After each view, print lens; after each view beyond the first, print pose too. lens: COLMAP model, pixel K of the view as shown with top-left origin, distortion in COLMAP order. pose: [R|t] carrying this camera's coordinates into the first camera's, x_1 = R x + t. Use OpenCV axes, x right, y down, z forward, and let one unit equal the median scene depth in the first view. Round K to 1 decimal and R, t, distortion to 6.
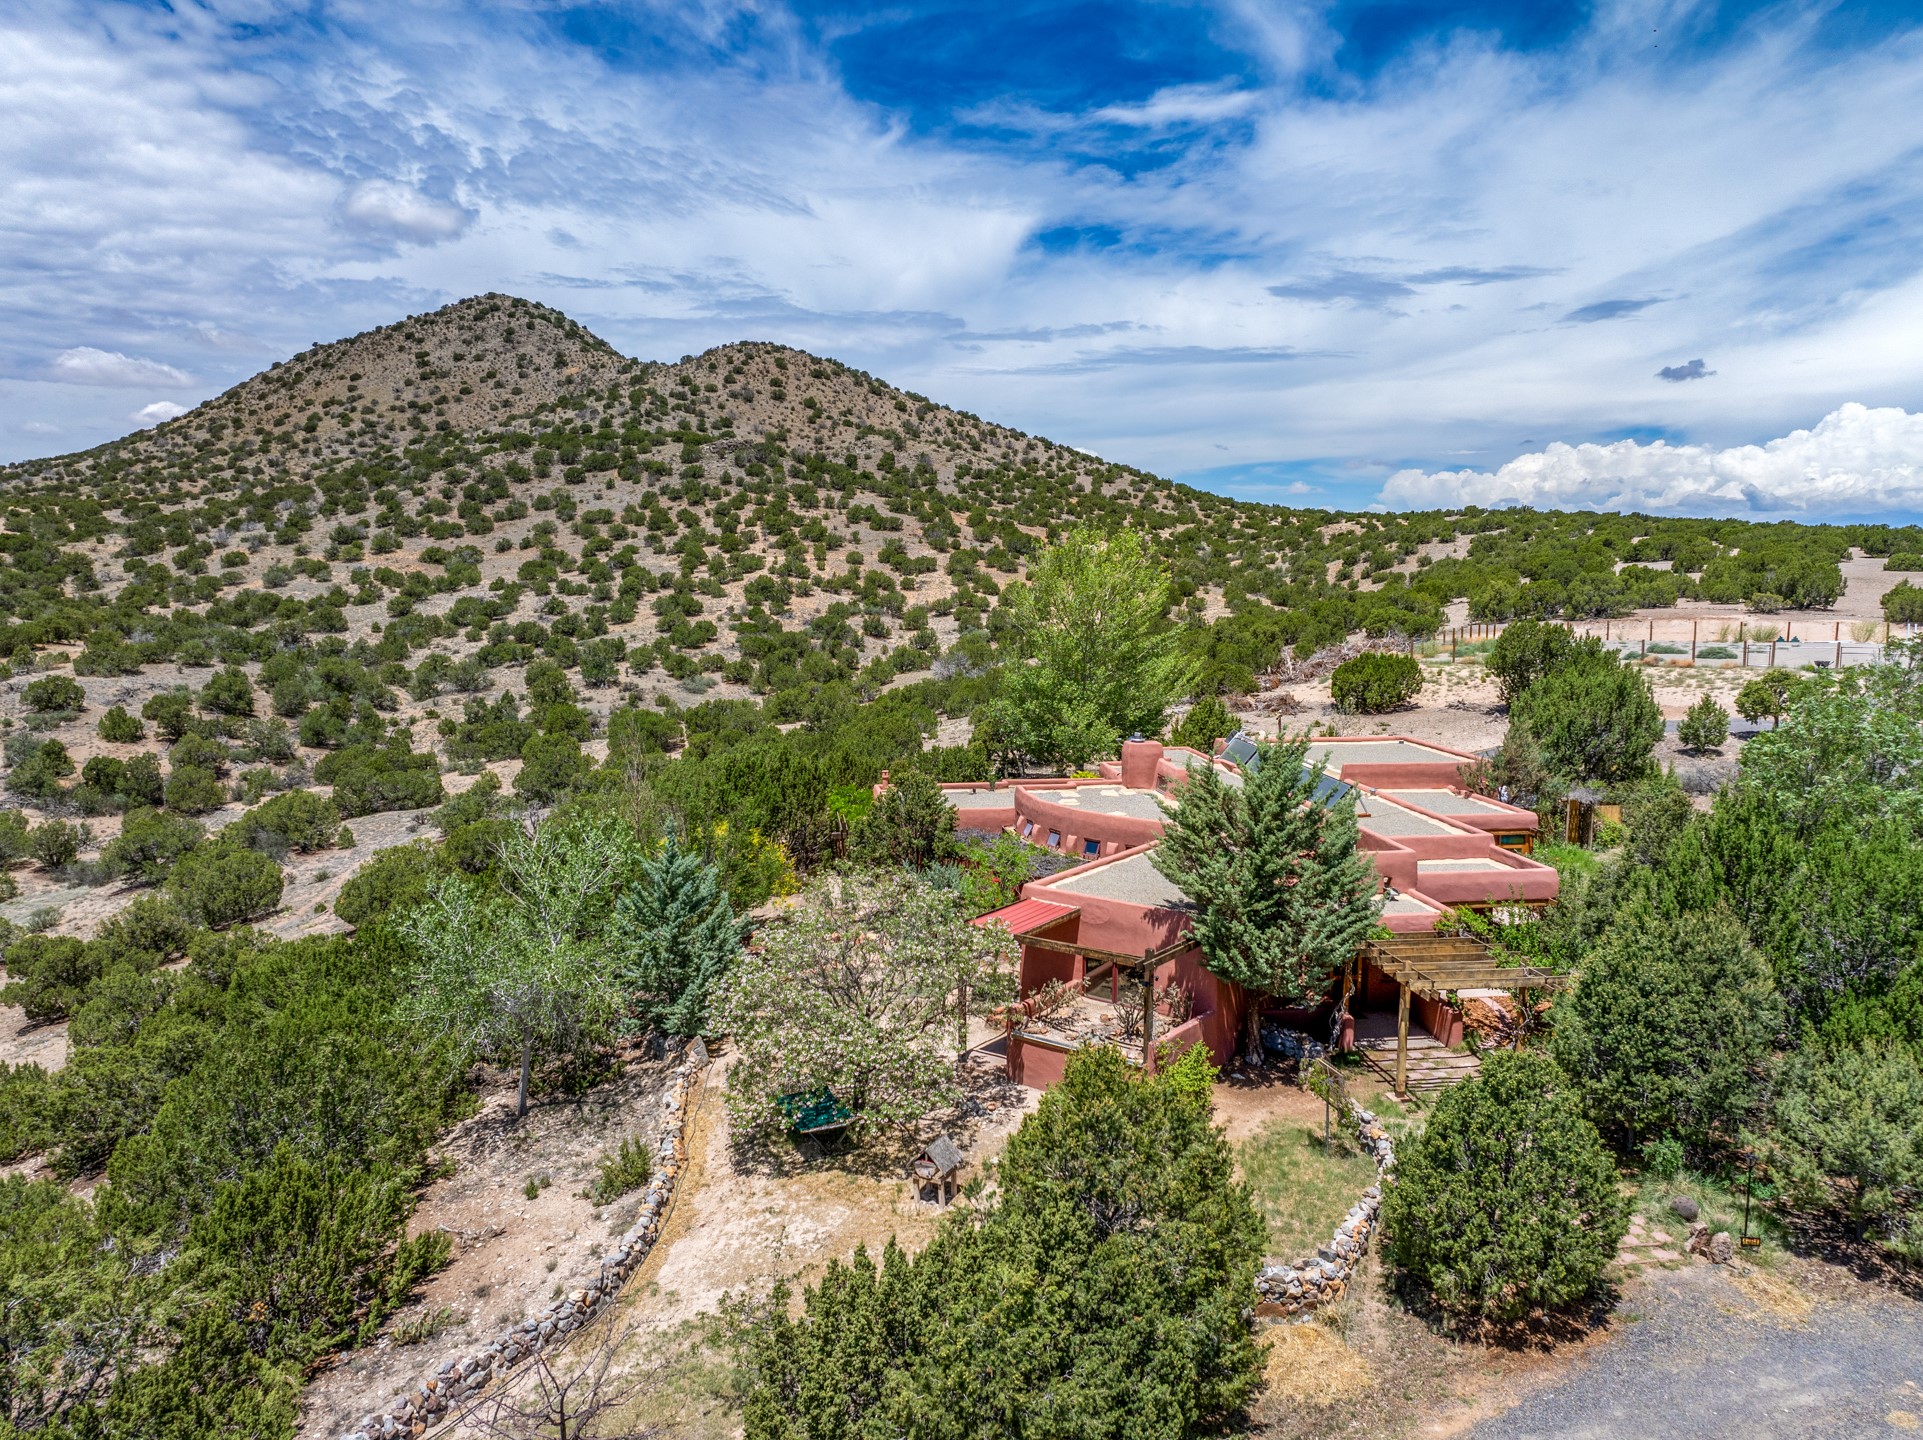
lens RADIAL K [[1349.3, 0, 963.8], [0, 1349.3, 723.1], [0, 0, 1]] dist [-0.008446, 0.033914]
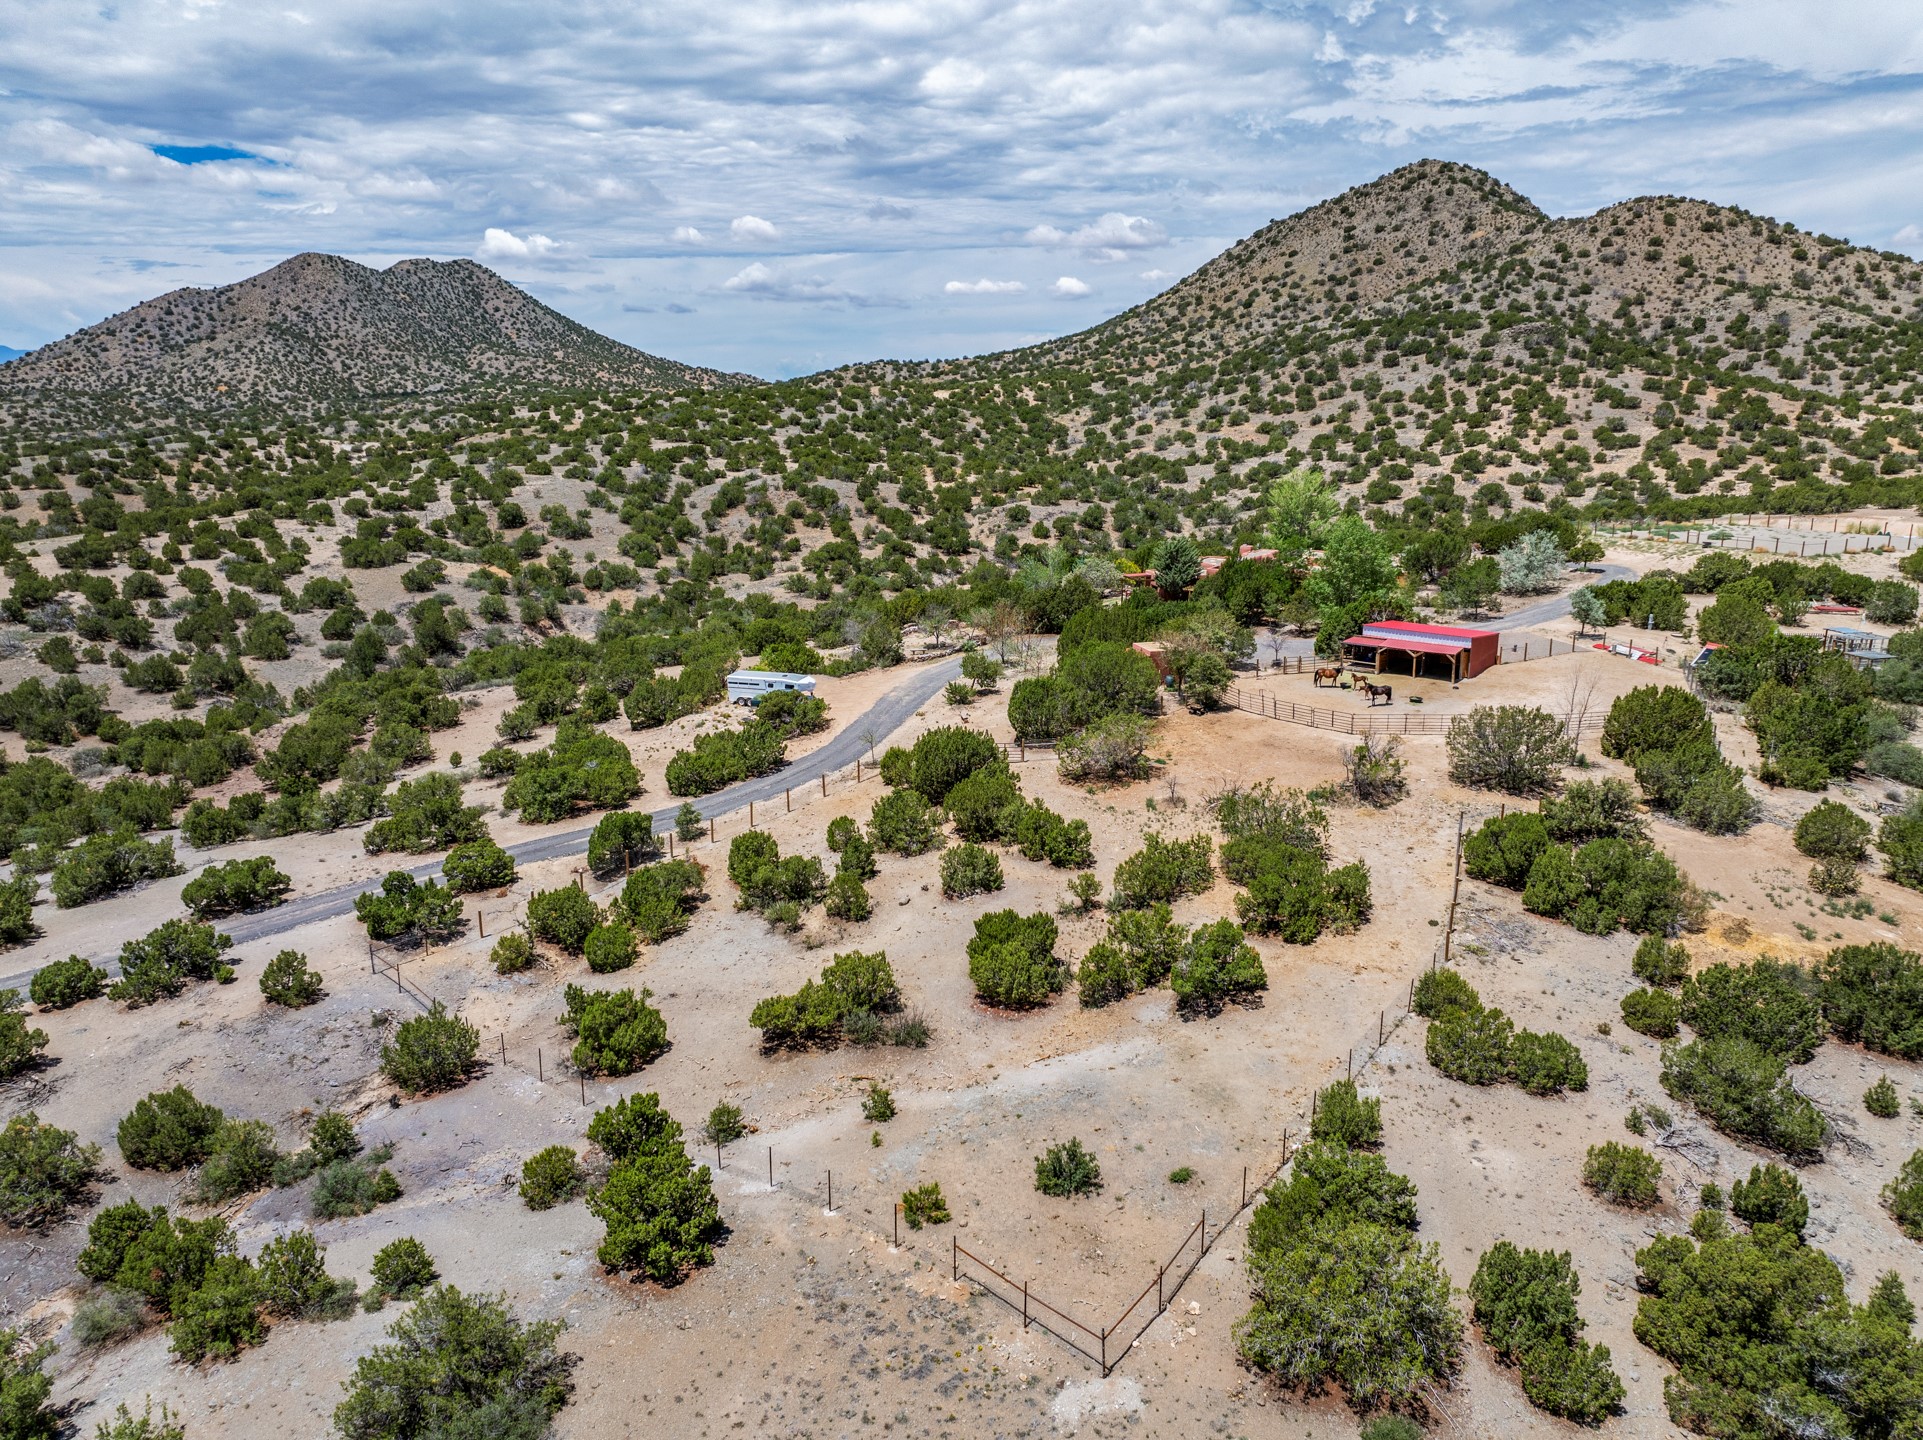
lens RADIAL K [[1349.3, 0, 971.4], [0, 1349.3, 714.4], [0, 0, 1]] dist [-0.008446, 0.033914]
pose [[0.783244, 0.138408, -0.606113, 0.123345], [-0.070846, 0.988424, 0.134160, 0.002320], [0.617665, -0.062139, 0.783982, -0.148653]]
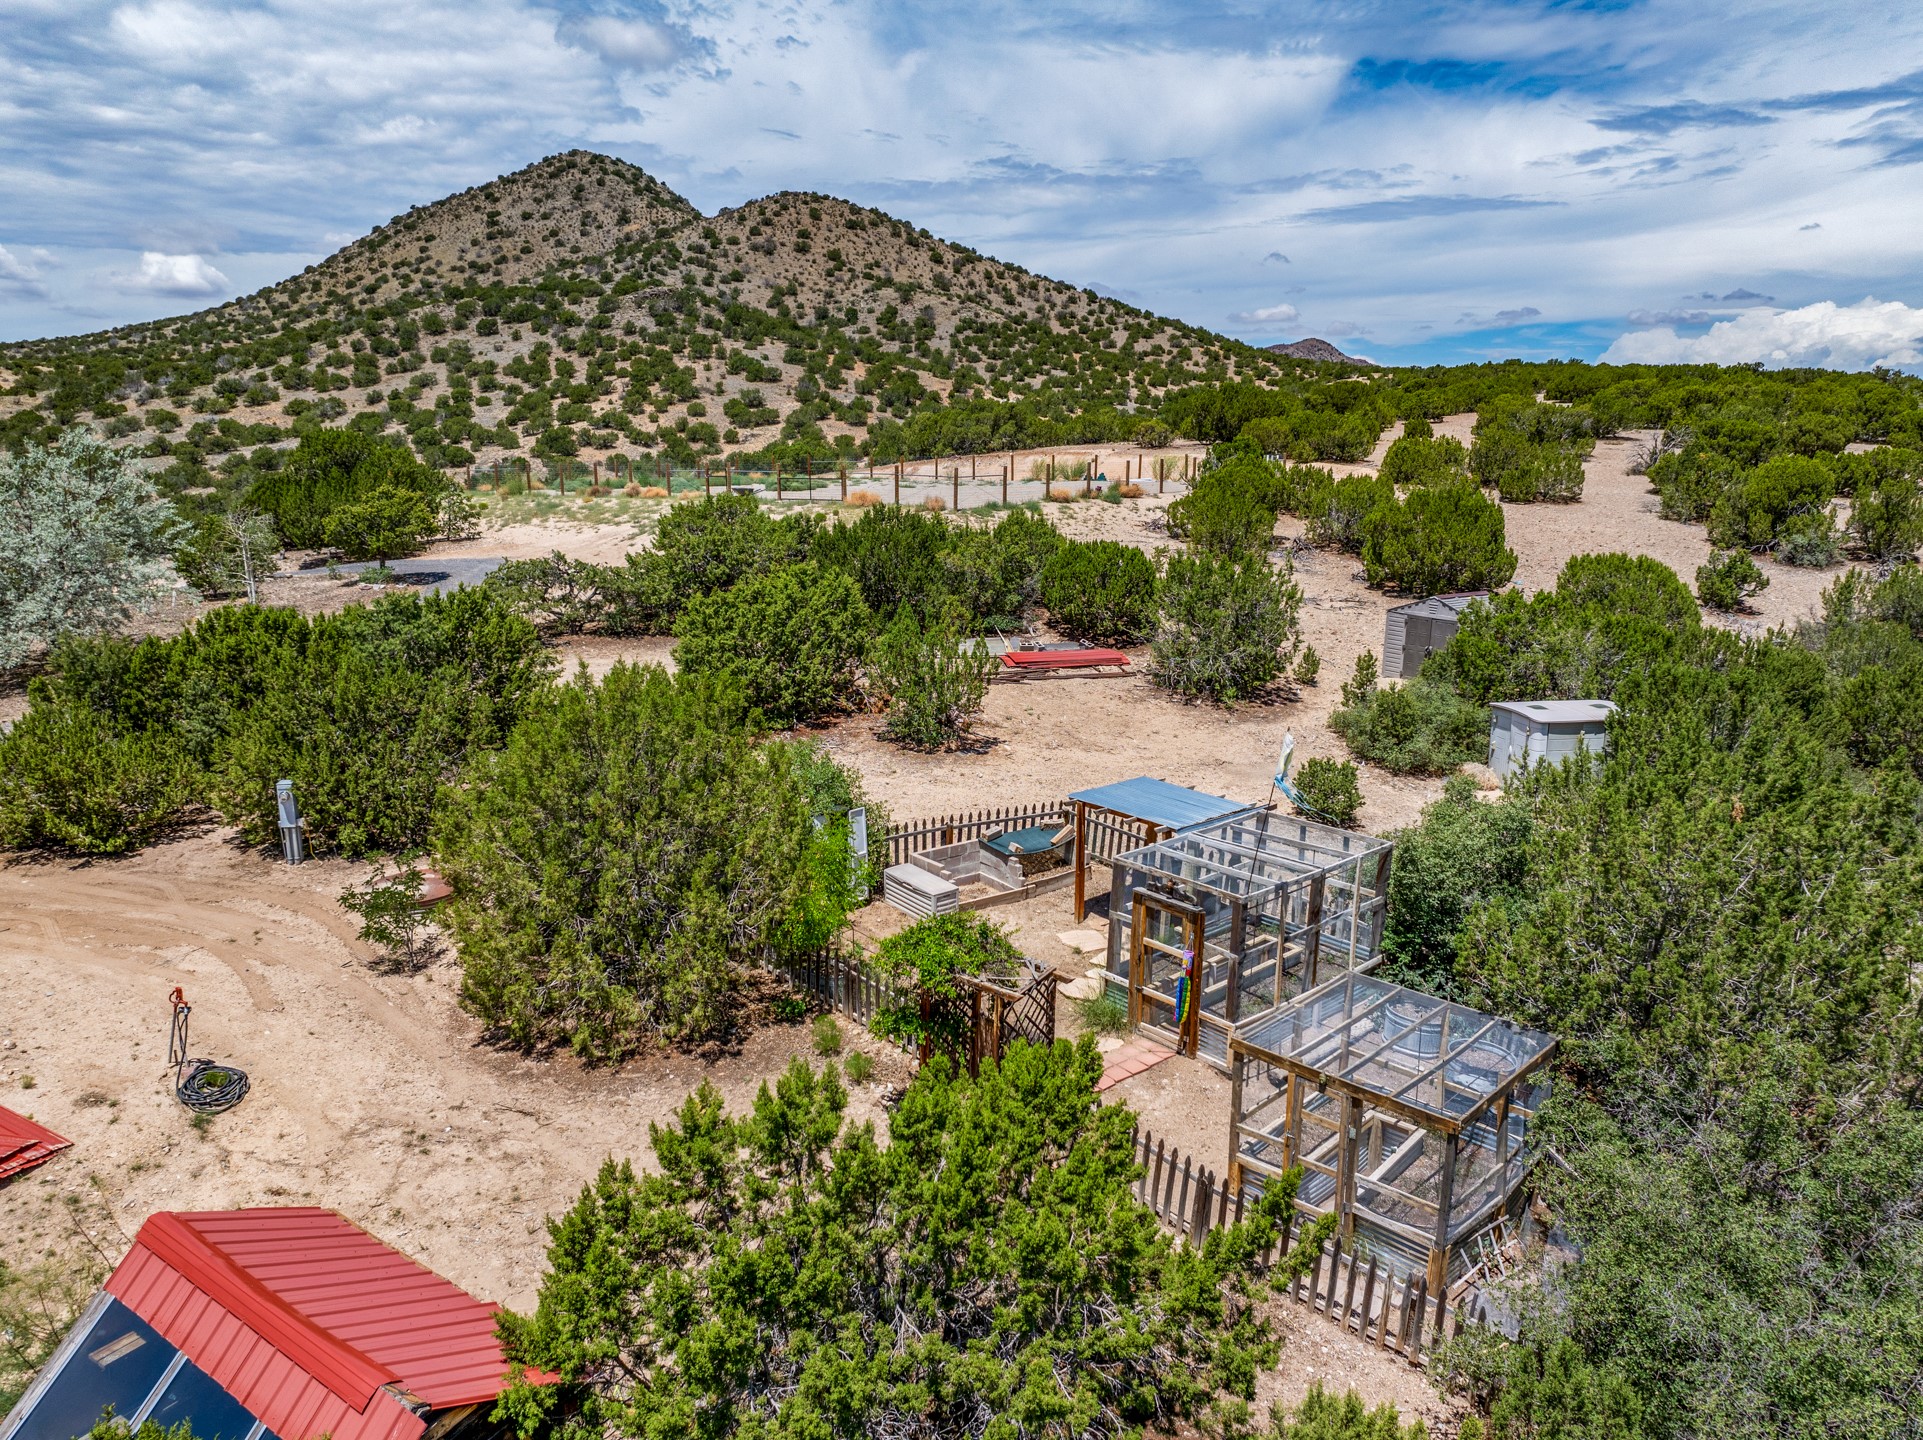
lens RADIAL K [[1349.3, 0, 975.5], [0, 1349.3, 722.4], [0, 0, 1]] dist [-0.008446, 0.033914]
pose [[0.992643, 0.026186, -0.118217, 0.103070], [-0.015053, 0.995449, 0.094099, 0.001924], [0.120143, -0.091627, 0.988519, 0.030485]]
